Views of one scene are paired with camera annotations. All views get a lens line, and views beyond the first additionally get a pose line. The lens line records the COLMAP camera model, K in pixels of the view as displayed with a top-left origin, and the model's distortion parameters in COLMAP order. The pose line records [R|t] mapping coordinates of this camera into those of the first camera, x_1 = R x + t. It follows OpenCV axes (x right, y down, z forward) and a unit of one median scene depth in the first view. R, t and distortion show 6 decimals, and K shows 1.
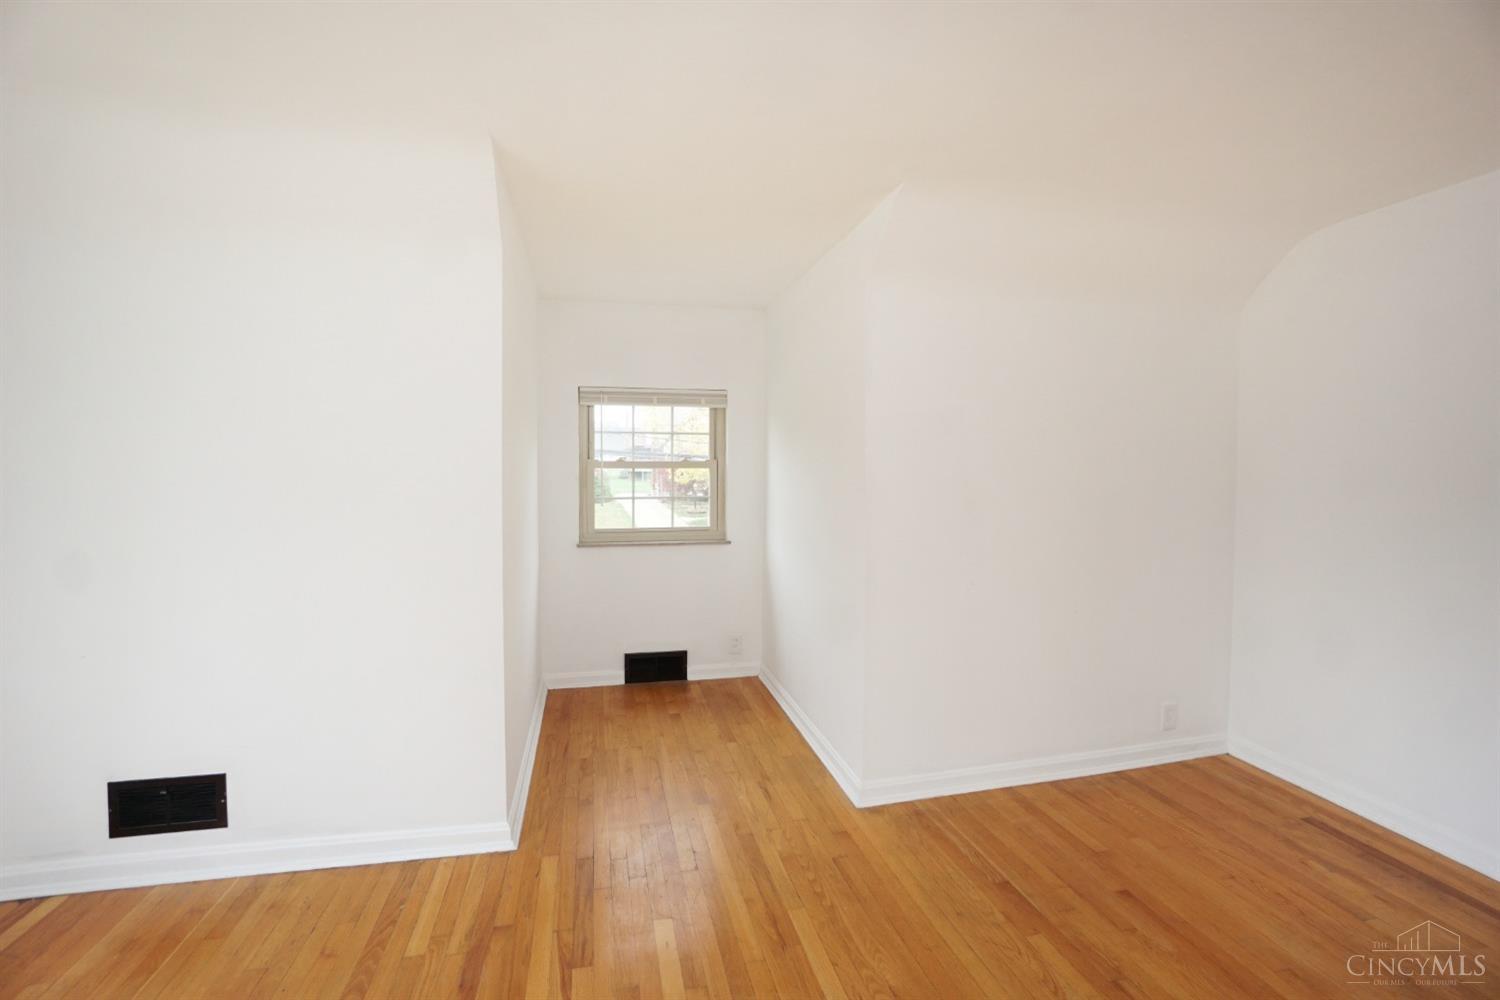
lens RADIAL K [[671.6, 0, 739.3], [0, 671.6, 476.3], [0, 0, 1]] dist [-0.059783, 0.020798]
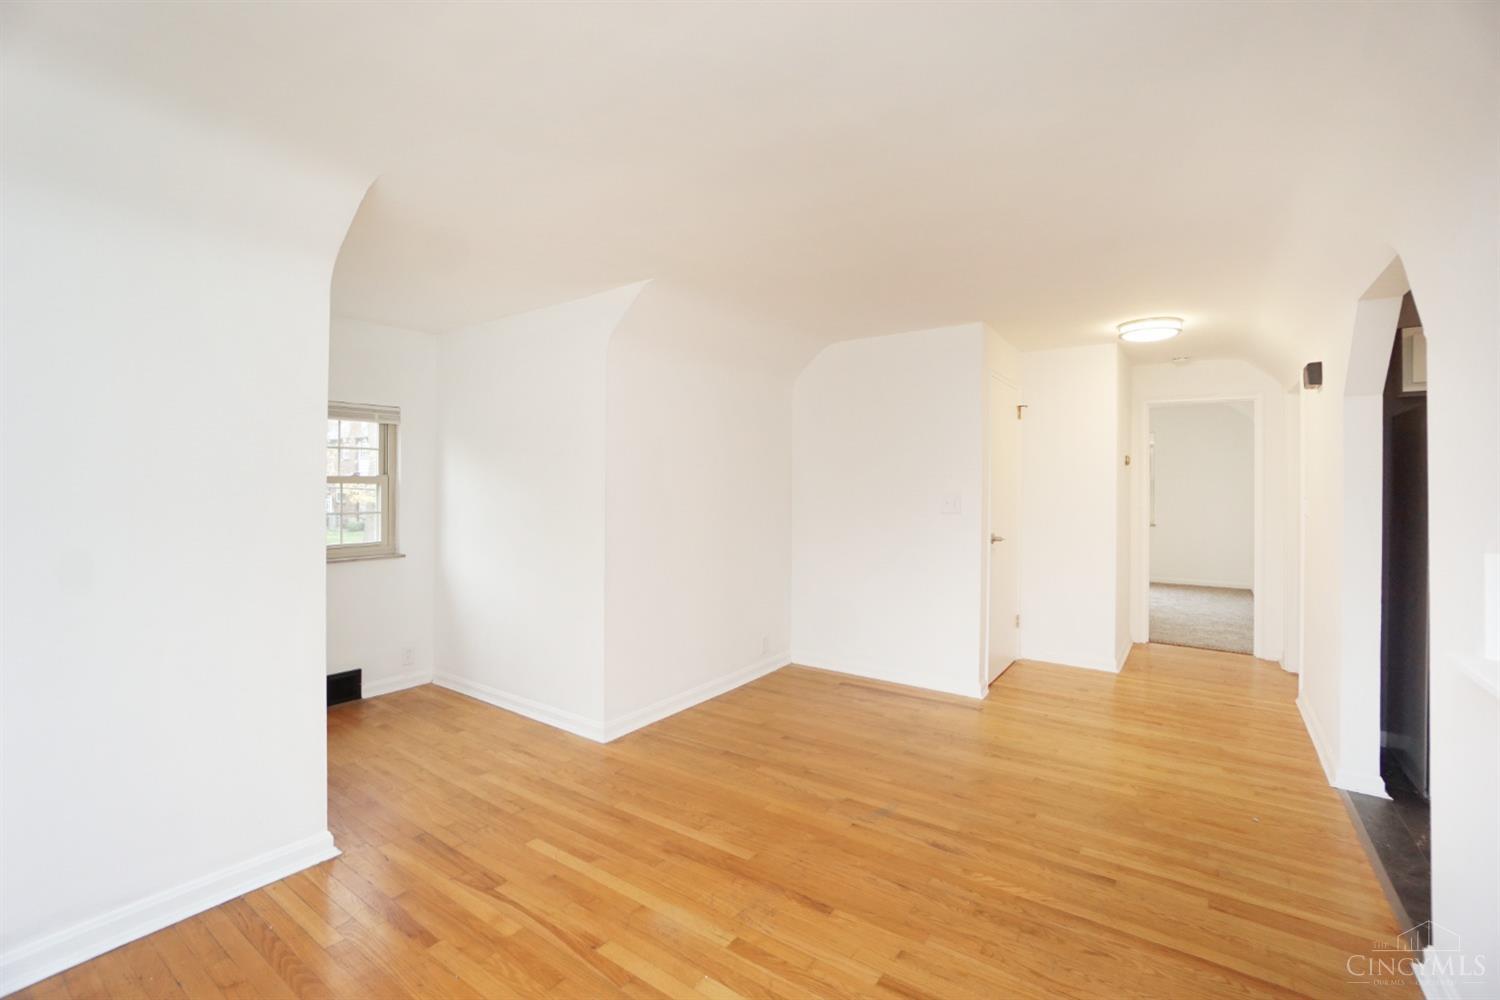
lens RADIAL K [[671.6, 0, 739.3], [0, 671.6, 476.3], [0, 0, 1]] dist [-0.059783, 0.020798]
pose [[0.749123, 0.005028, 0.662412, -0.459899], [0.012584, 0.999683, -0.021820, 0.008781], [-0.662311, 0.024682, 0.748822, -0.154380]]
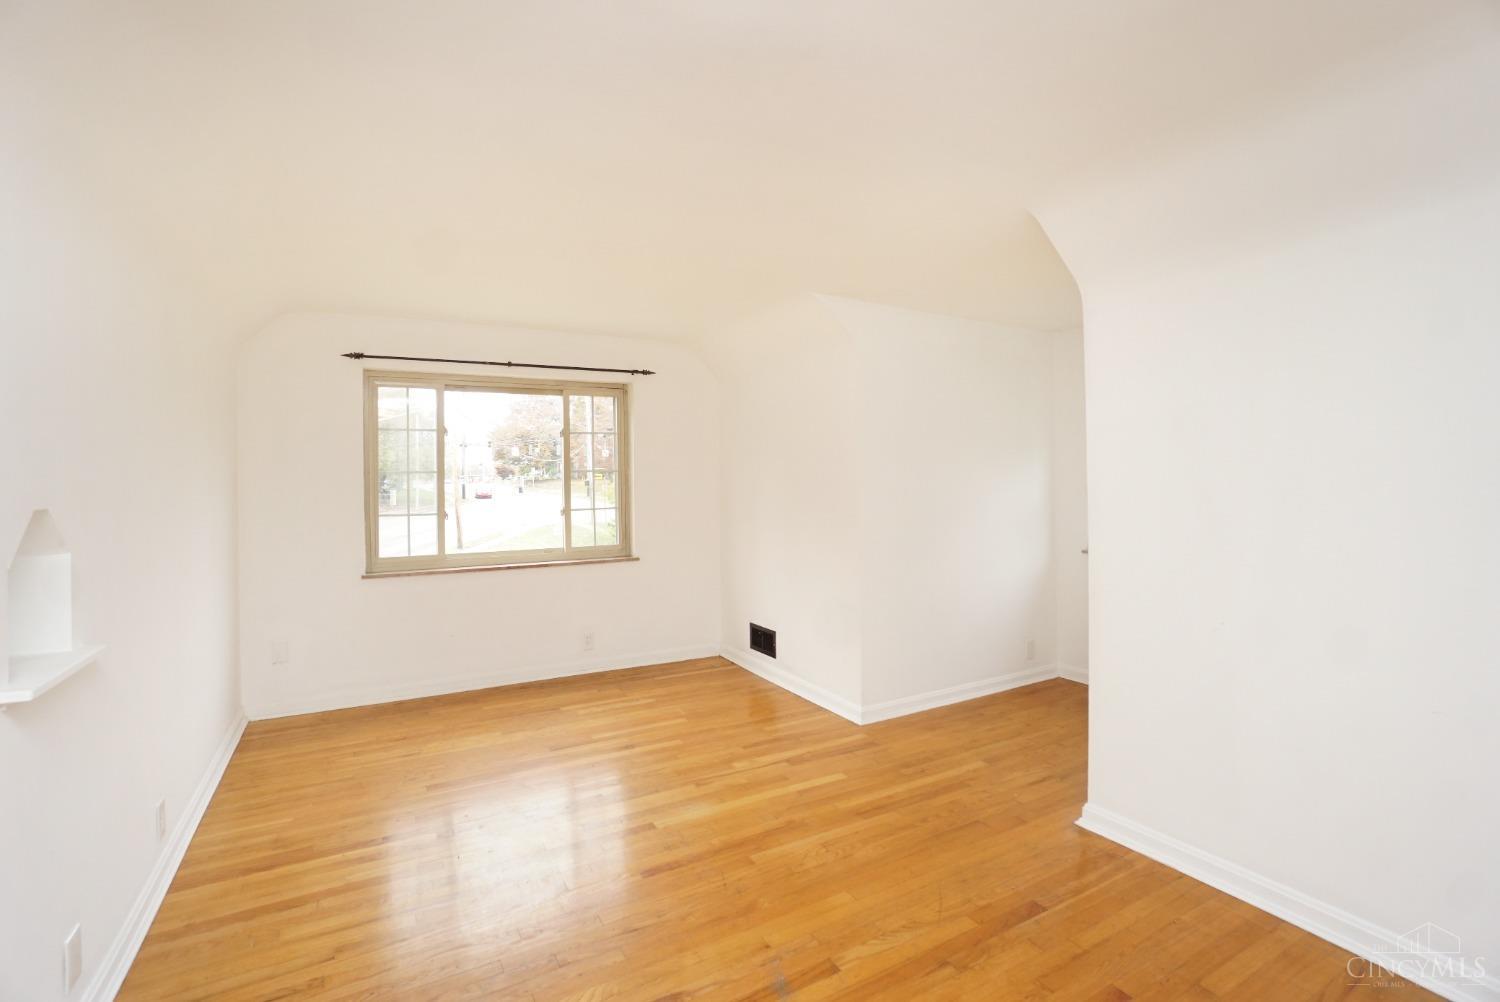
lens RADIAL K [[671.6, 0, 739.3], [0, 671.6, 477.3], [0, 0, 1]] dist [-0.059783, 0.020798]
pose [[0.292775, -0.005965, -0.956163, 0.915081], [-0.013840, 0.999849, -0.010476, -0.000641], [0.956081, 0.016300, 0.292648, 0.209524]]
